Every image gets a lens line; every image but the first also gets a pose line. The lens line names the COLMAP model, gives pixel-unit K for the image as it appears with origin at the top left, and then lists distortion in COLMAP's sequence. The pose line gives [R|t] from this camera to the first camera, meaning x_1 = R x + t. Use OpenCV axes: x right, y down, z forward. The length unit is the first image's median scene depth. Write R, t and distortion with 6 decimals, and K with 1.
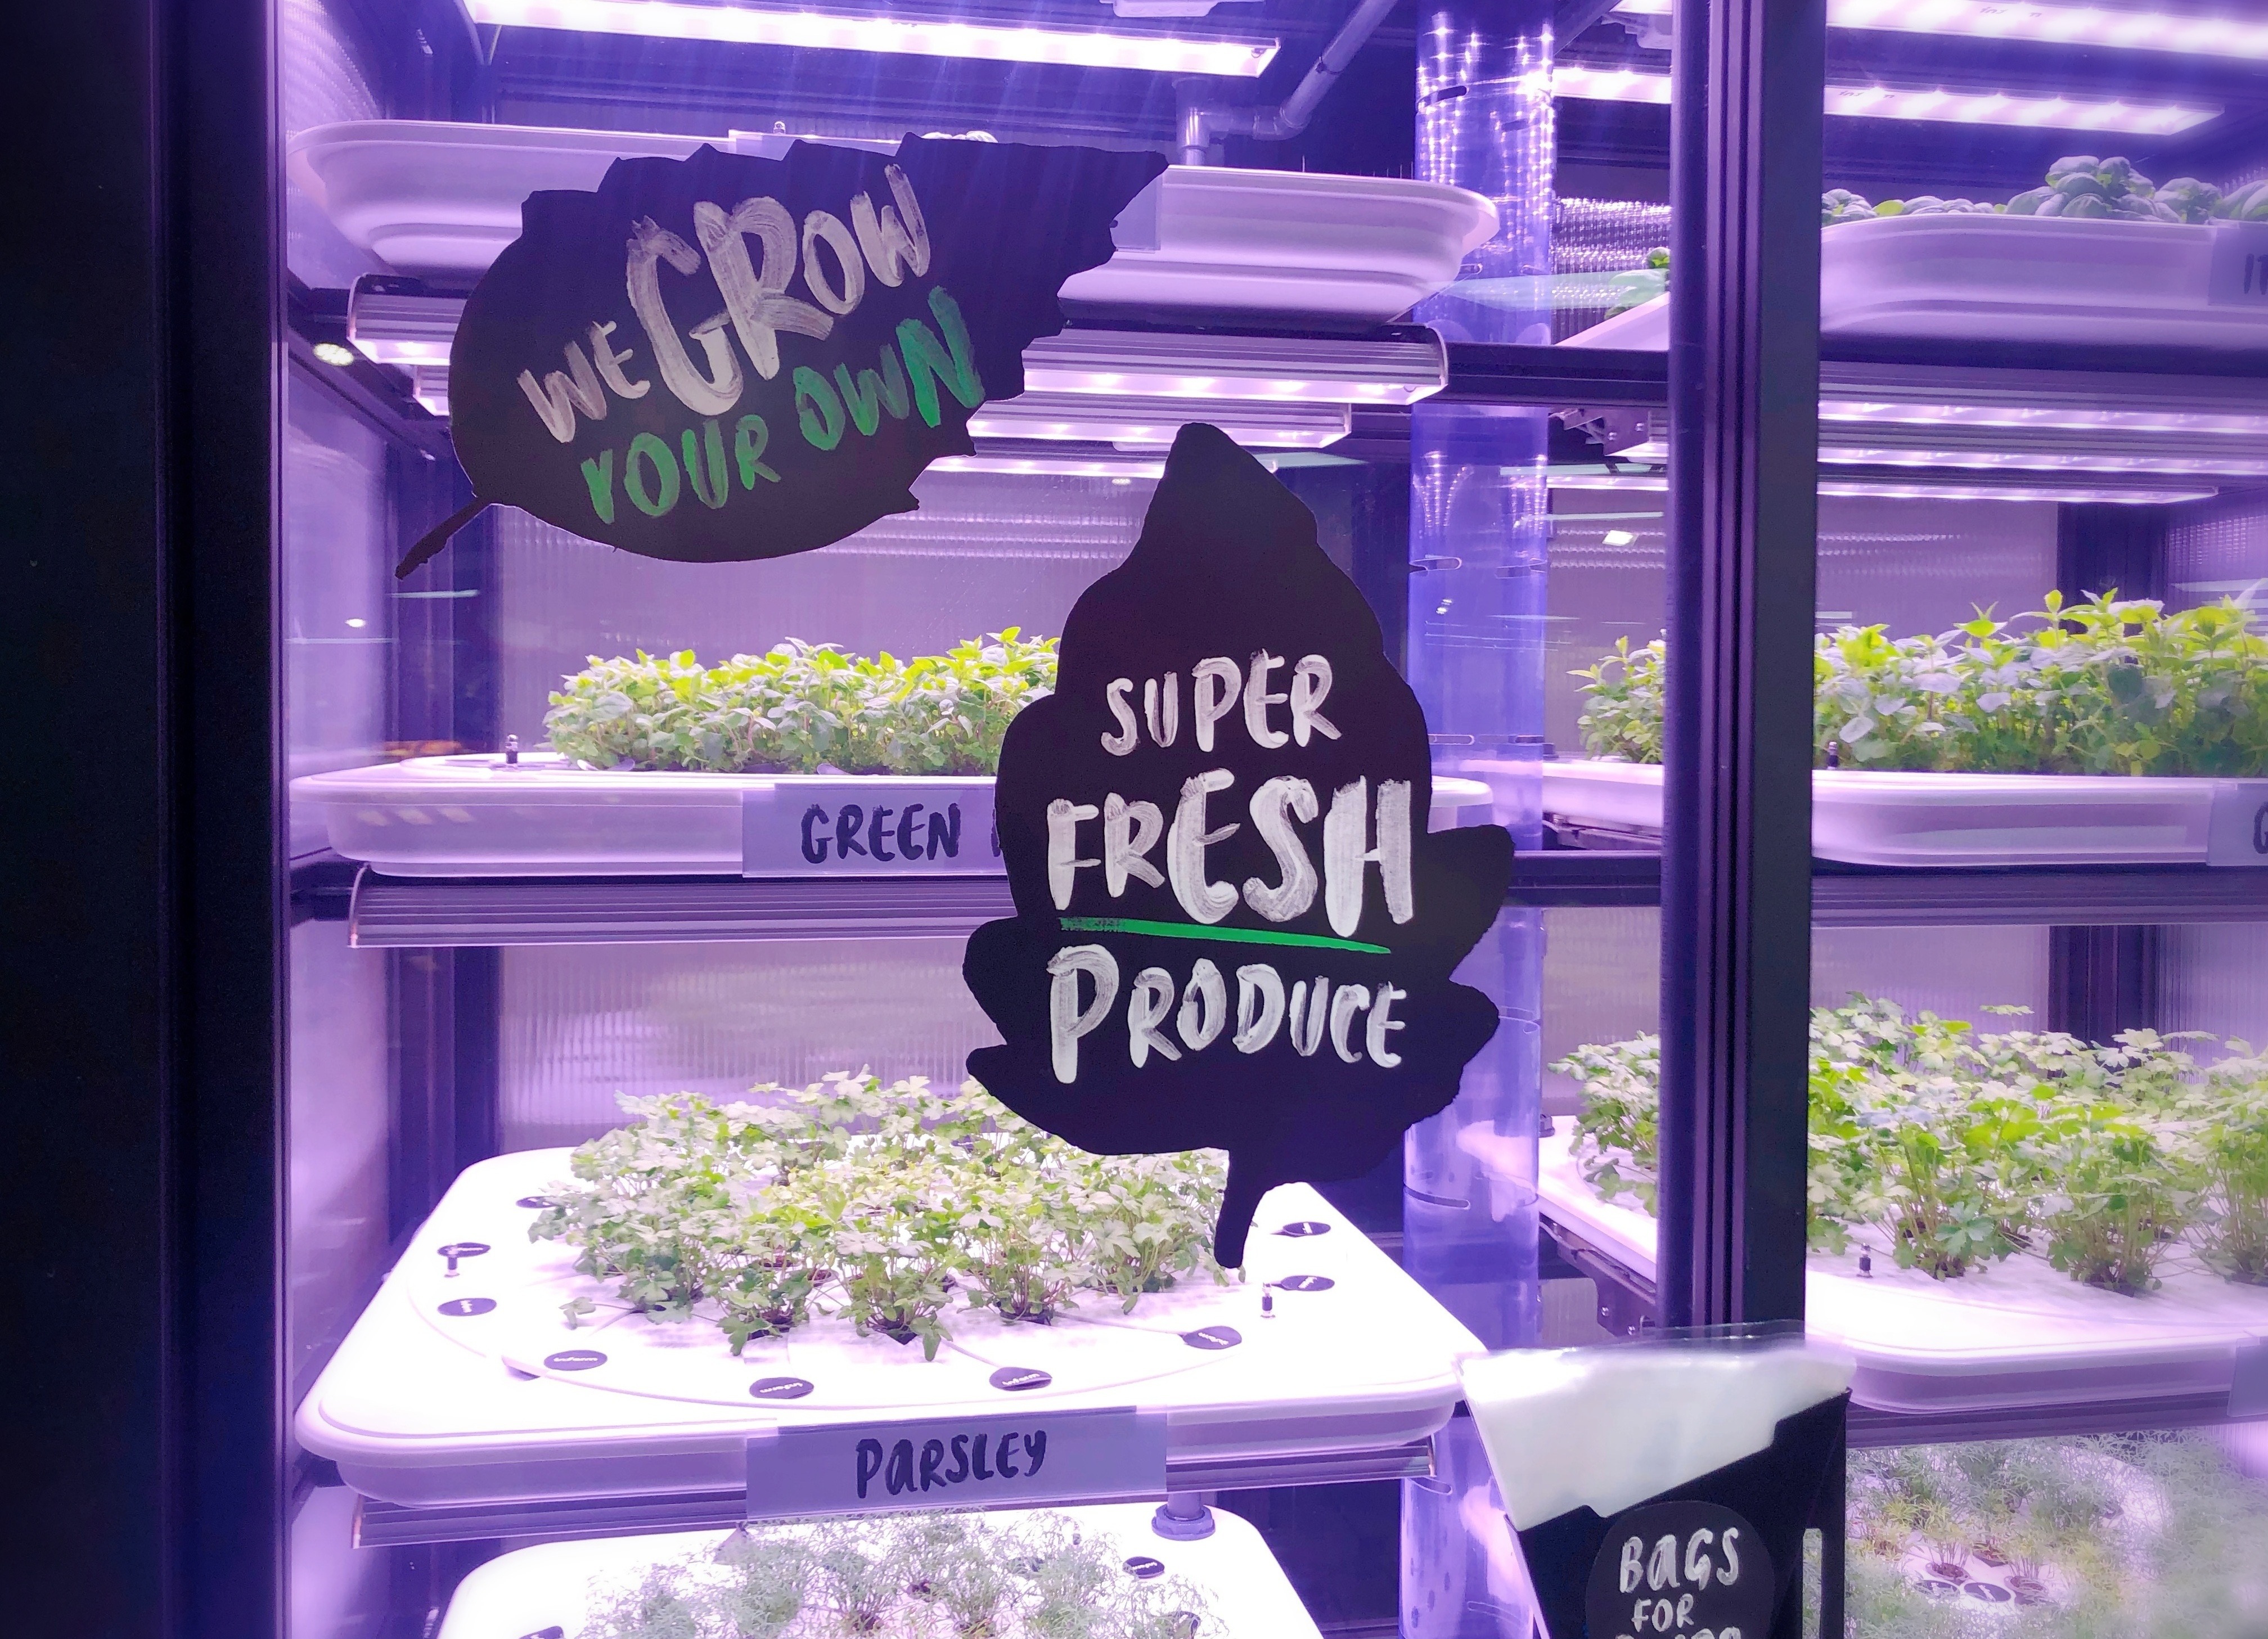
lens RADIAL K [[1891.2, 0, 1140.9], [0, 1891.2, 722.8], [0, 0, 1]] dist [0.057487, -0.009467]
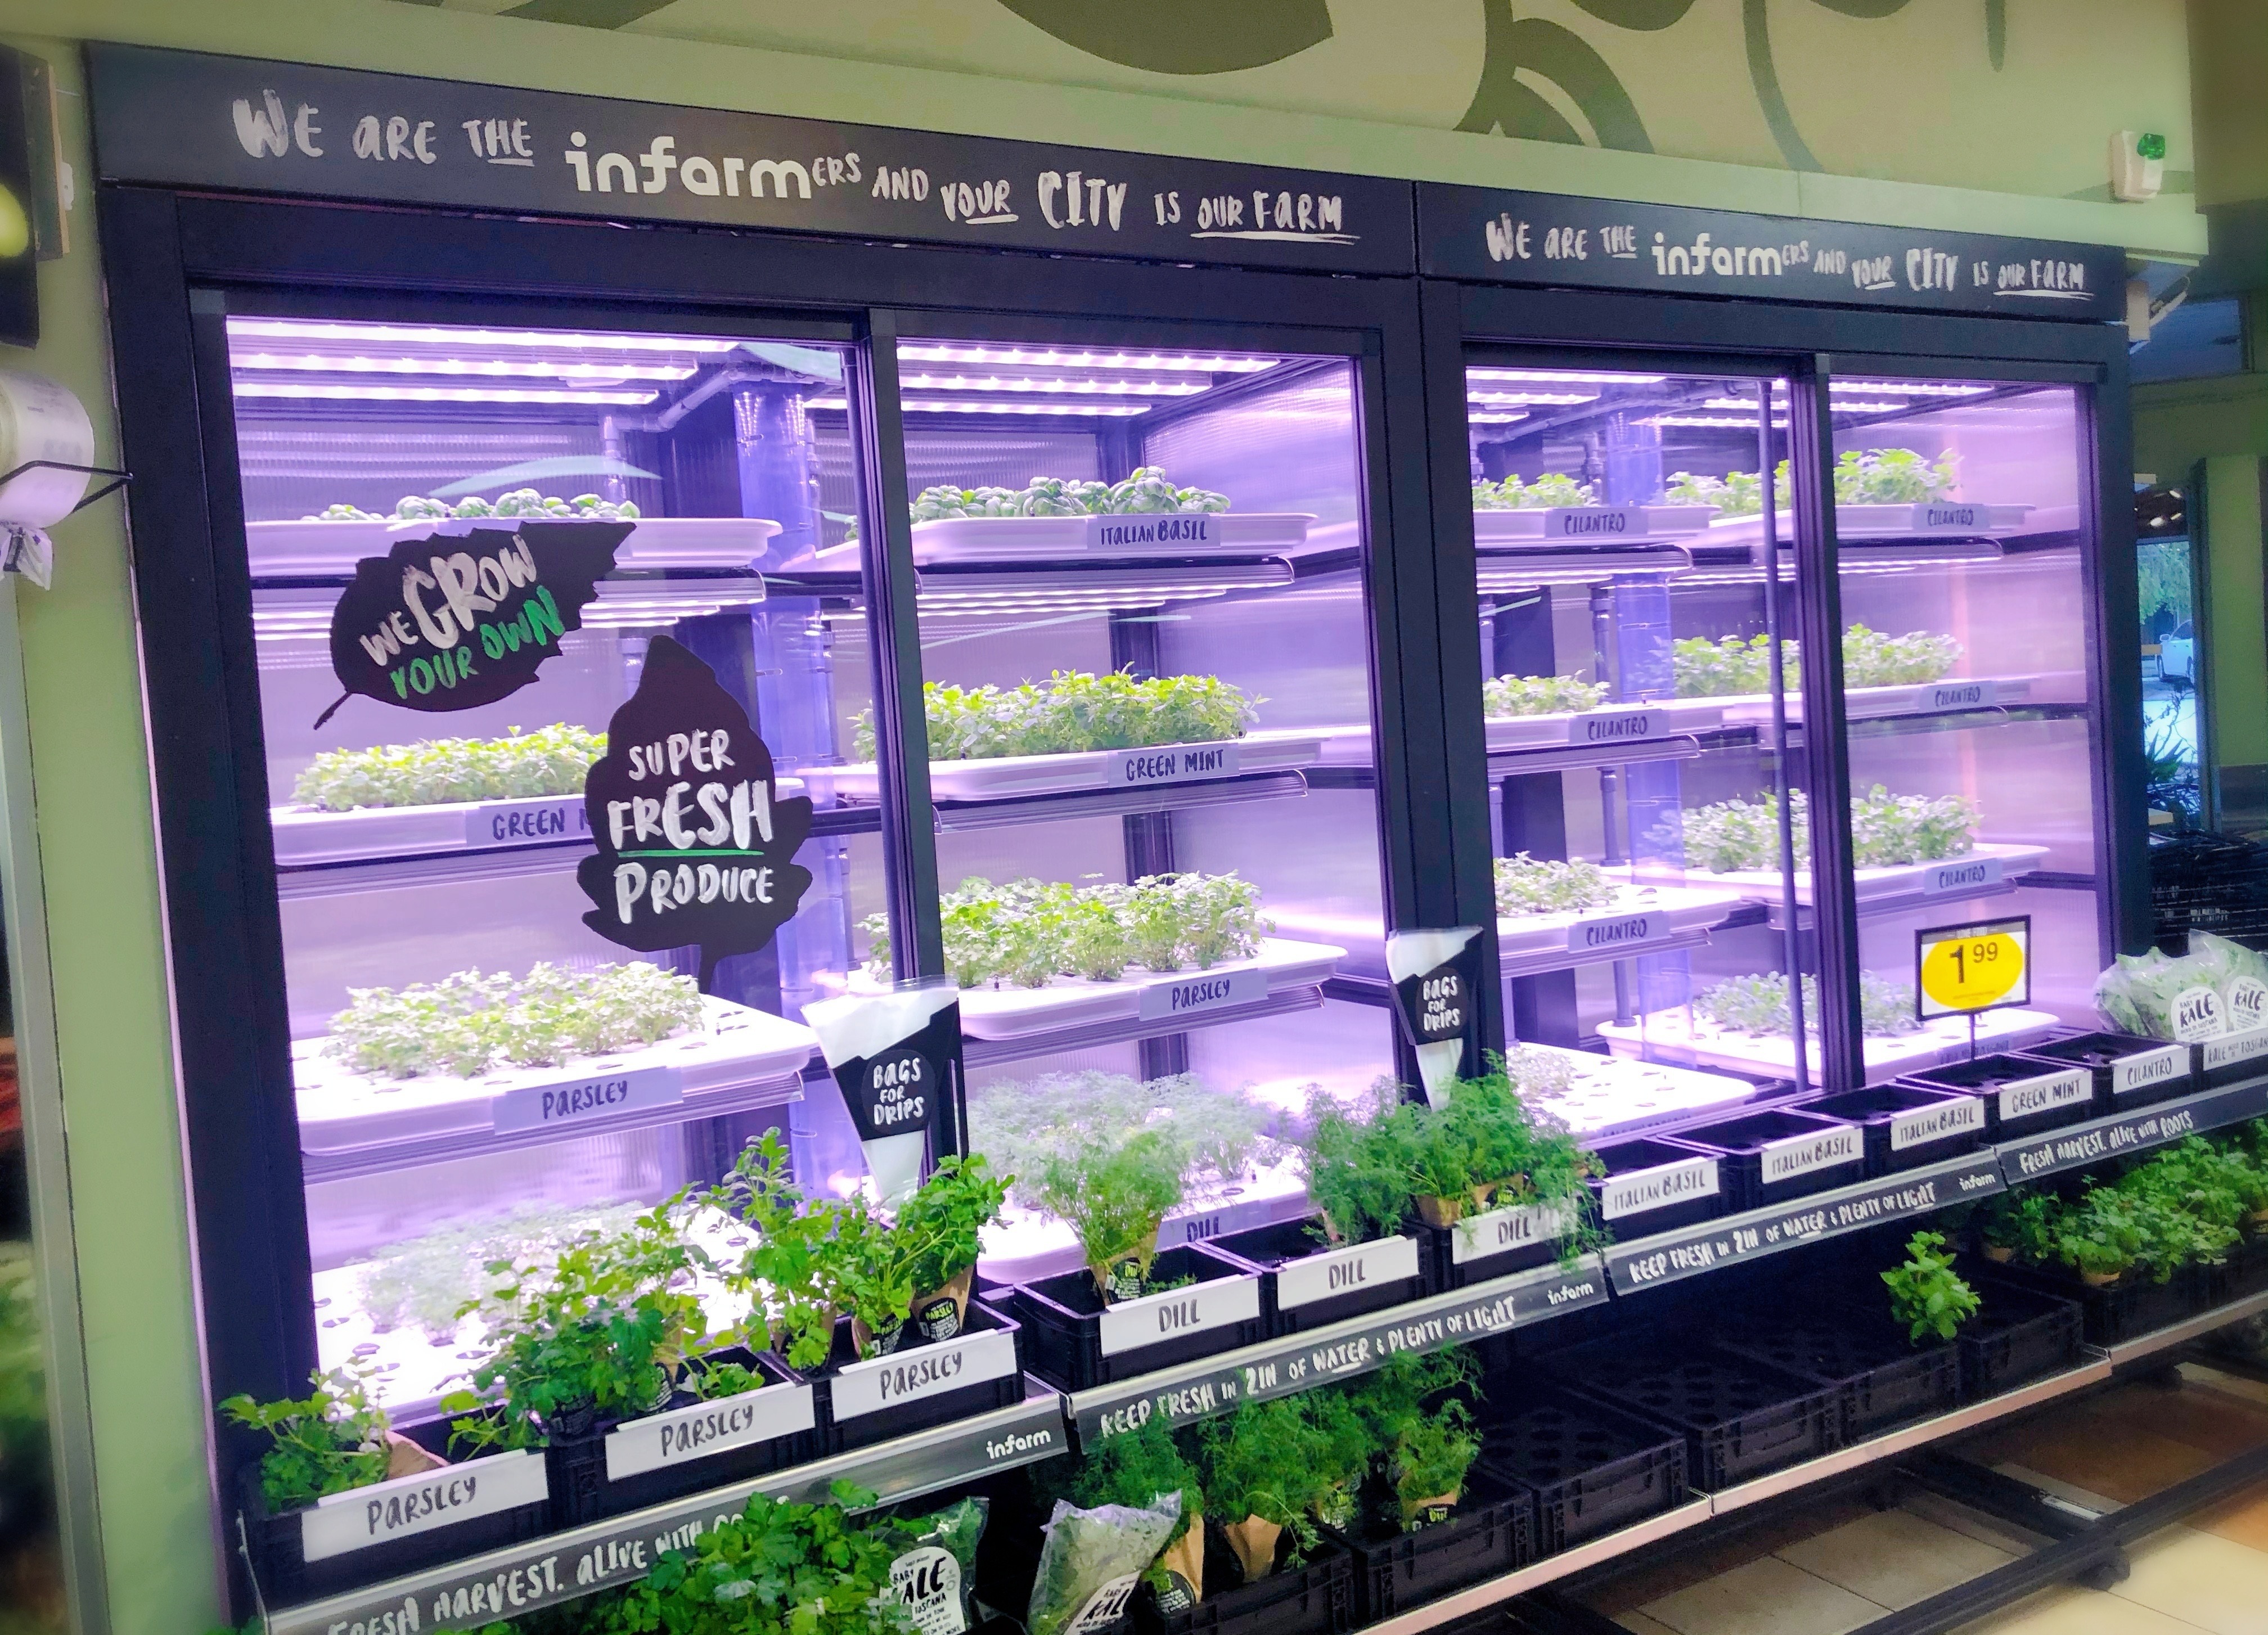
lens RADIAL K [[1891.1, 0, 1146.0], [0, 1891.1, 806.3], [0, 0, 1]] dist [0.057487, -0.009467]
pose [[0.939511, -0.090565, 0.330328, -0.196599], [0.077559, 0.995611, 0.052373, -0.024235], [-0.333622, -0.023585, 0.942412, -1.389233]]
